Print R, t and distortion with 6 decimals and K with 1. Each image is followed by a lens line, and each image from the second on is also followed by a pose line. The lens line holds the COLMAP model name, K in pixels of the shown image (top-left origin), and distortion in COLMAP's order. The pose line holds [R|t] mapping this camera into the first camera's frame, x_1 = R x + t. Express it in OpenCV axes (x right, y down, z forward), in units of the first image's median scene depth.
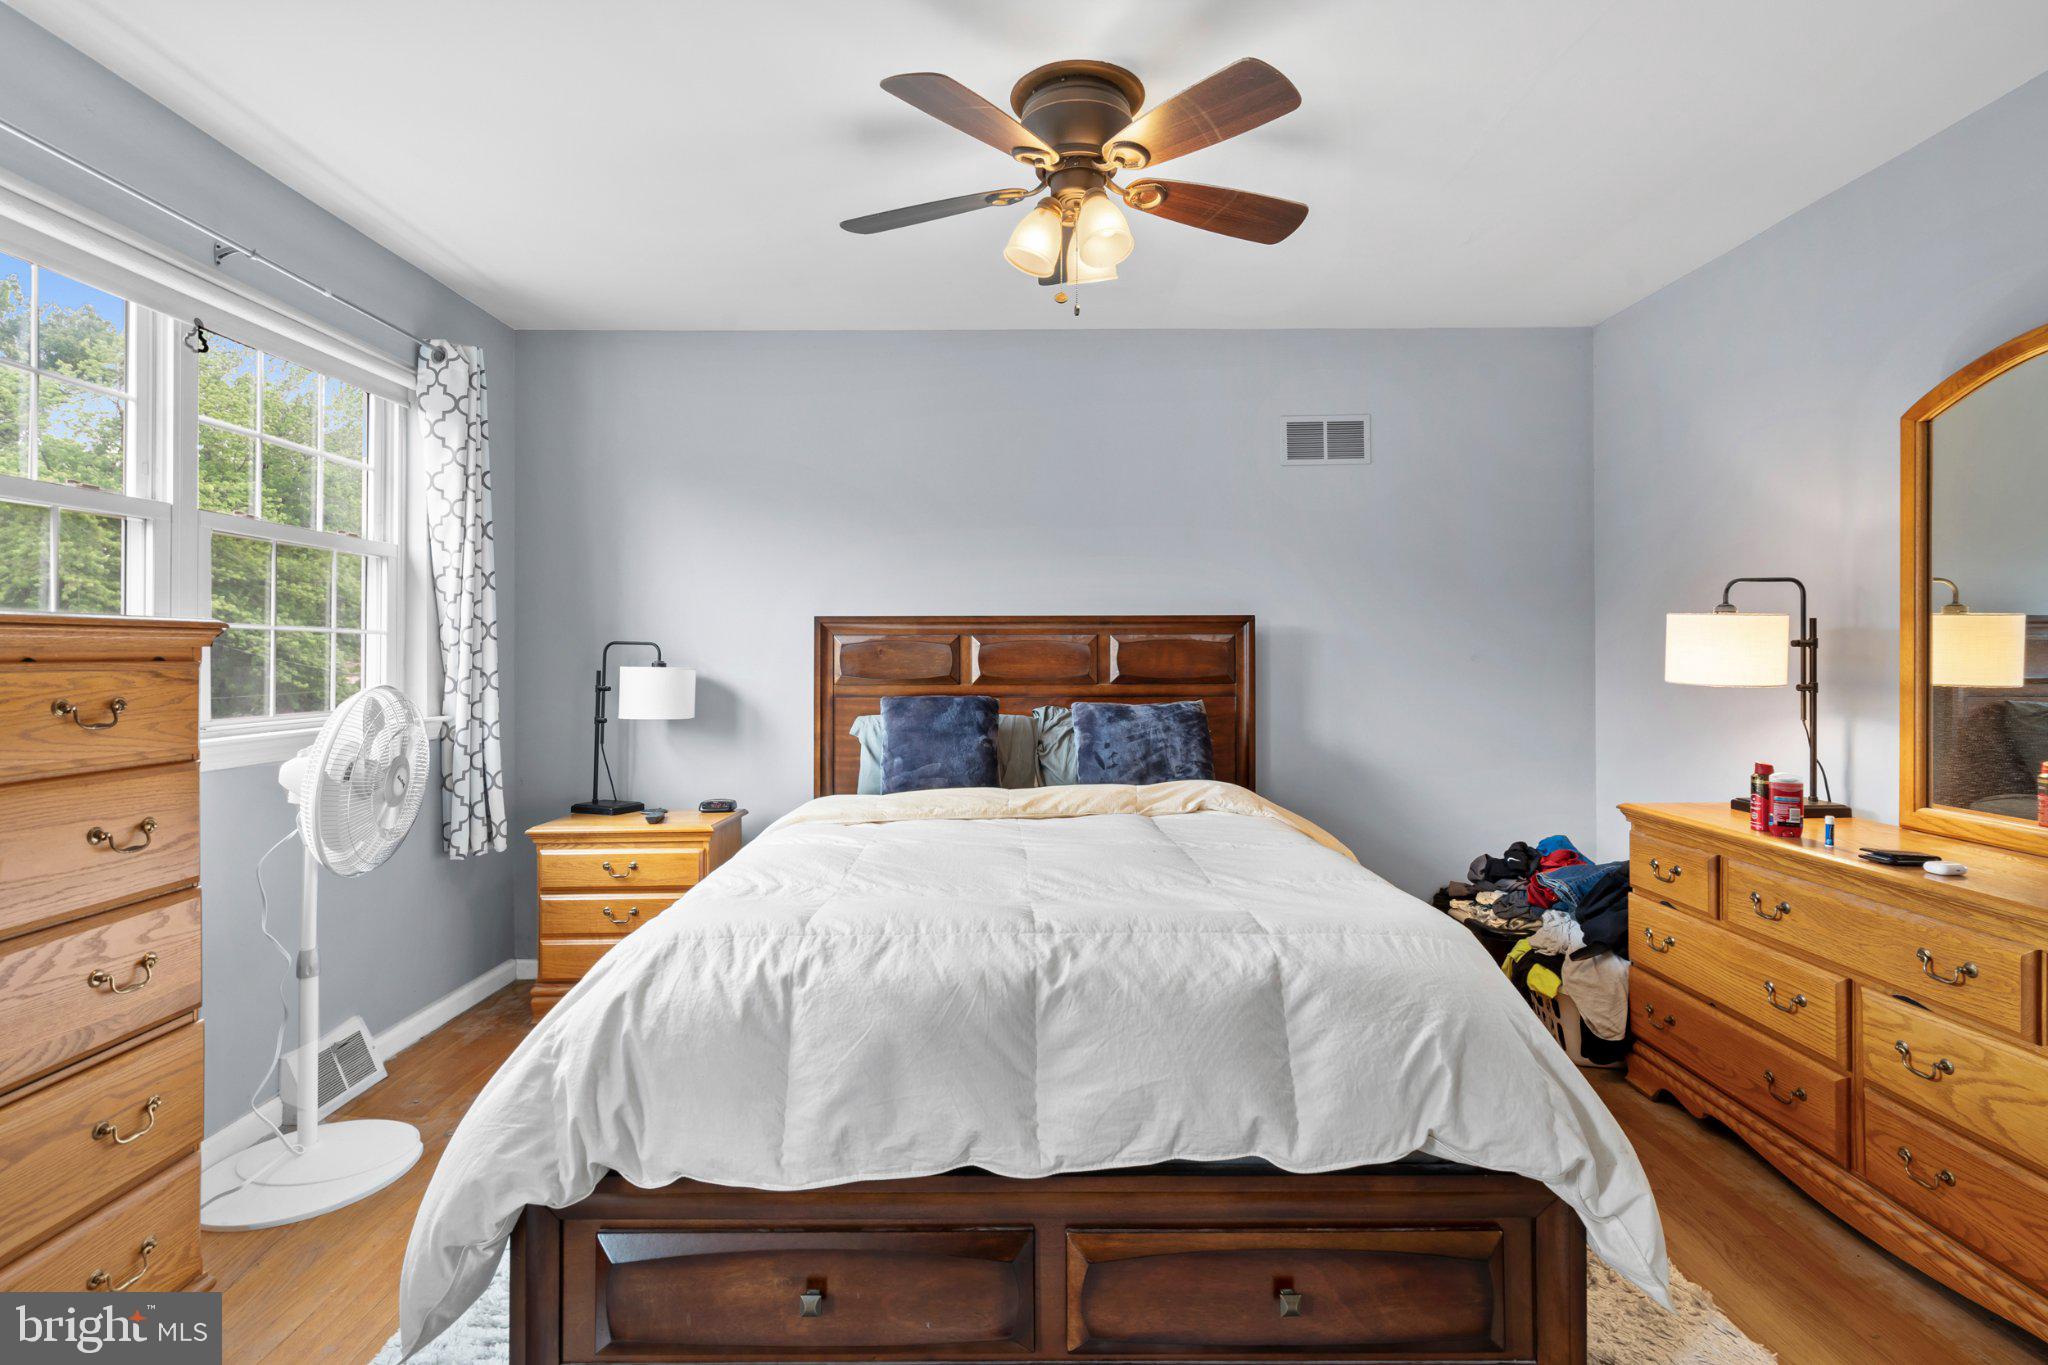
lens RADIAL K [[960.8, 0, 1045.6], [0, 960.8, 650.1], [0, 0, 1]] dist [0.002729, 0.000723]
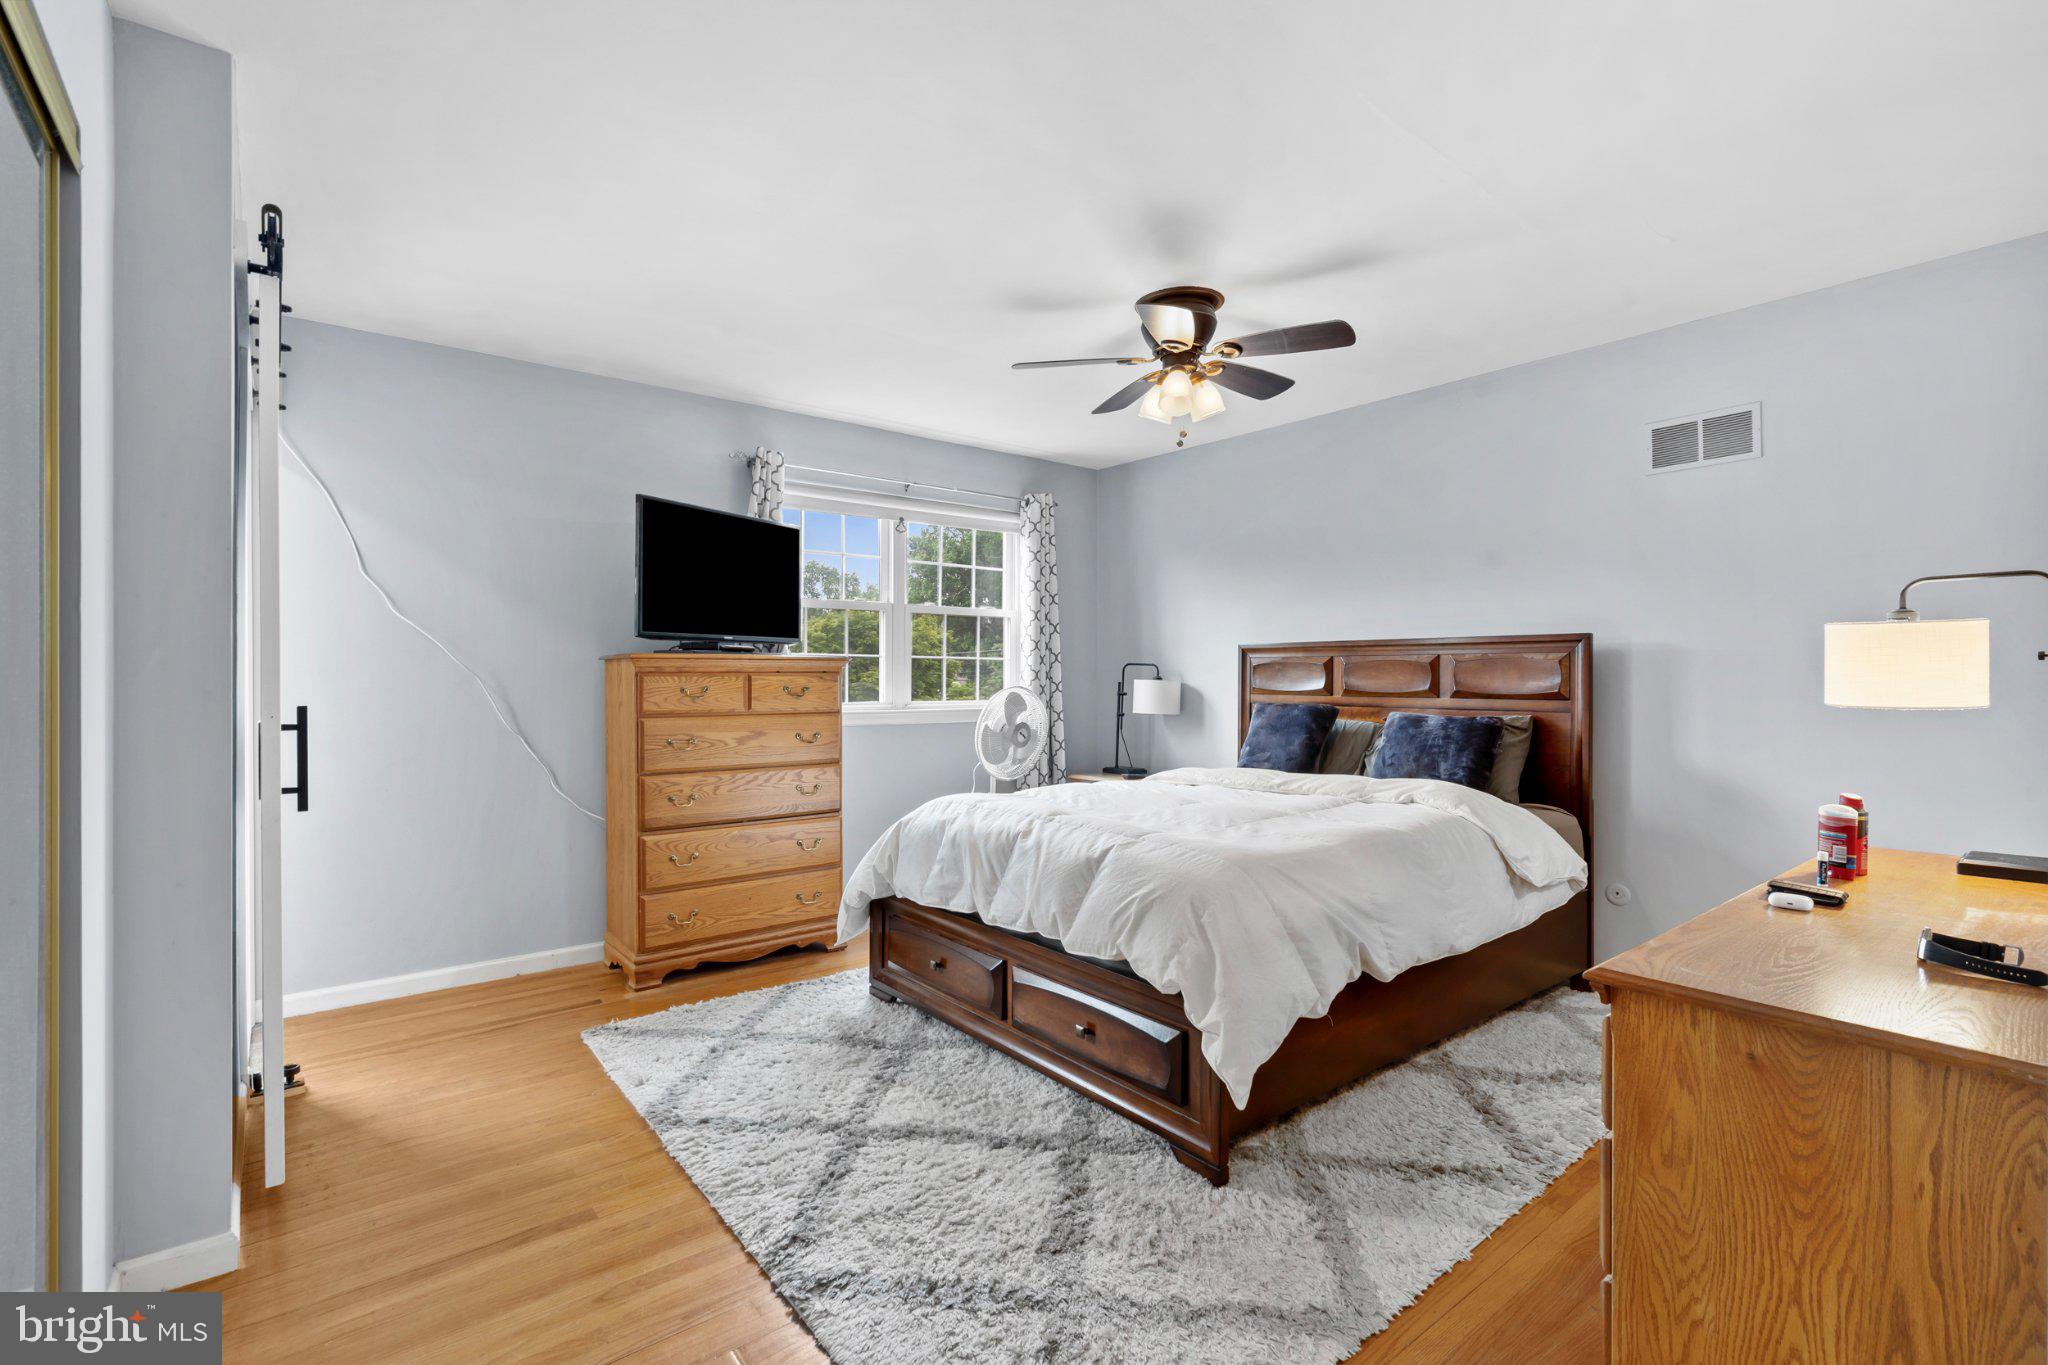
lens RADIAL K [[949.6, 0, 1073.7], [0, 949.6, 679.7], [0, 0, 1]] dist [0.001420, 0.000232]
pose [[0.641065, 0.006065, -0.767463, 0.738782], [0.001479, 0.999957, 0.009137, 0.003418], [0.767485, -0.006992, 0.641028, -0.063052]]
